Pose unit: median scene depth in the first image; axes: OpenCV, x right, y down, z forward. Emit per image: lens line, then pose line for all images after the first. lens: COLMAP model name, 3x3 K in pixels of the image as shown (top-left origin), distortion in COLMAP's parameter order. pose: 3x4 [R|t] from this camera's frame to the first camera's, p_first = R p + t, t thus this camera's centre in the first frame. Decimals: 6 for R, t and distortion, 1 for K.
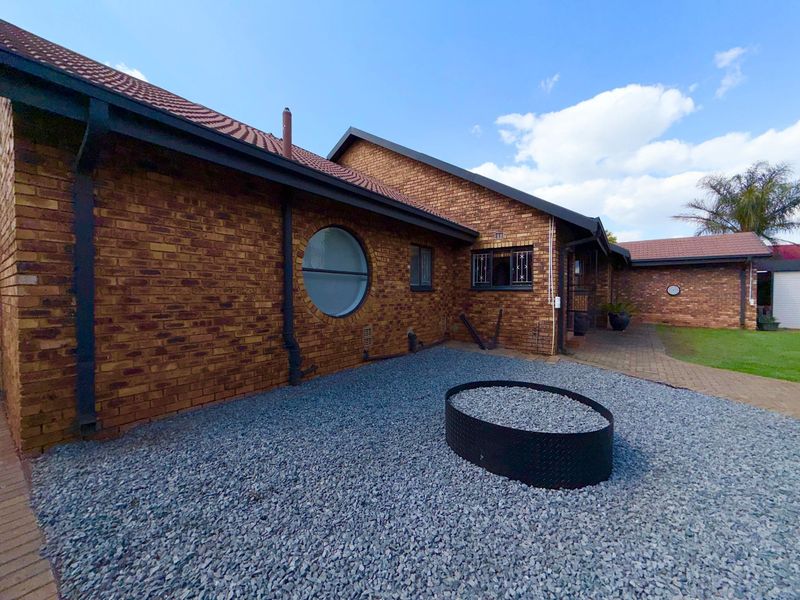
lens RADIAL K [[321.4, 0, 398.6], [0, 321.4, 297.5], [0, 0, 1]] dist [0.002089, 0.000144]
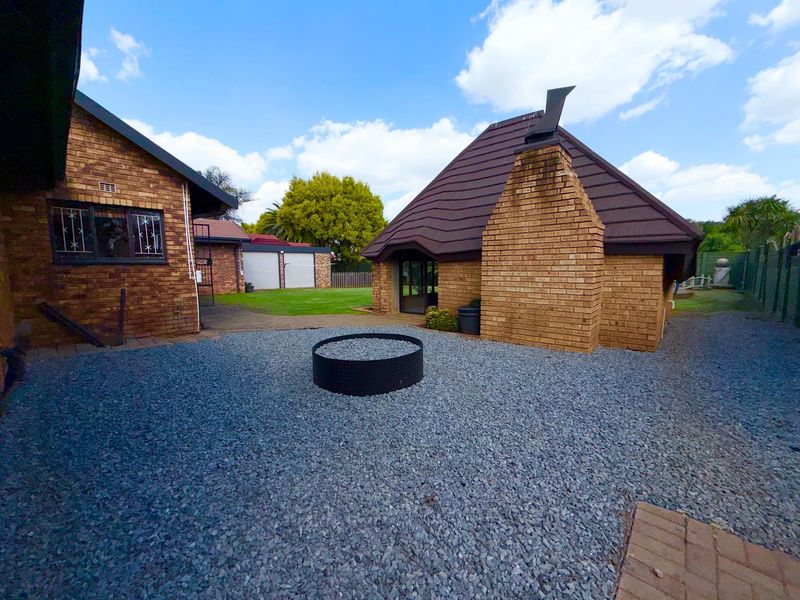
lens RADIAL K [[321.4, 0, 398.4], [0, 321.4, 298.9], [0, 0, 1]] dist [0.002089, 0.000144]
pose [[0.106840, -0.105182, 0.988697, -0.367974], [0.022061, 0.994395, 0.103404, -0.004161], [-0.994031, 0.010764, 0.108562, 0.286098]]
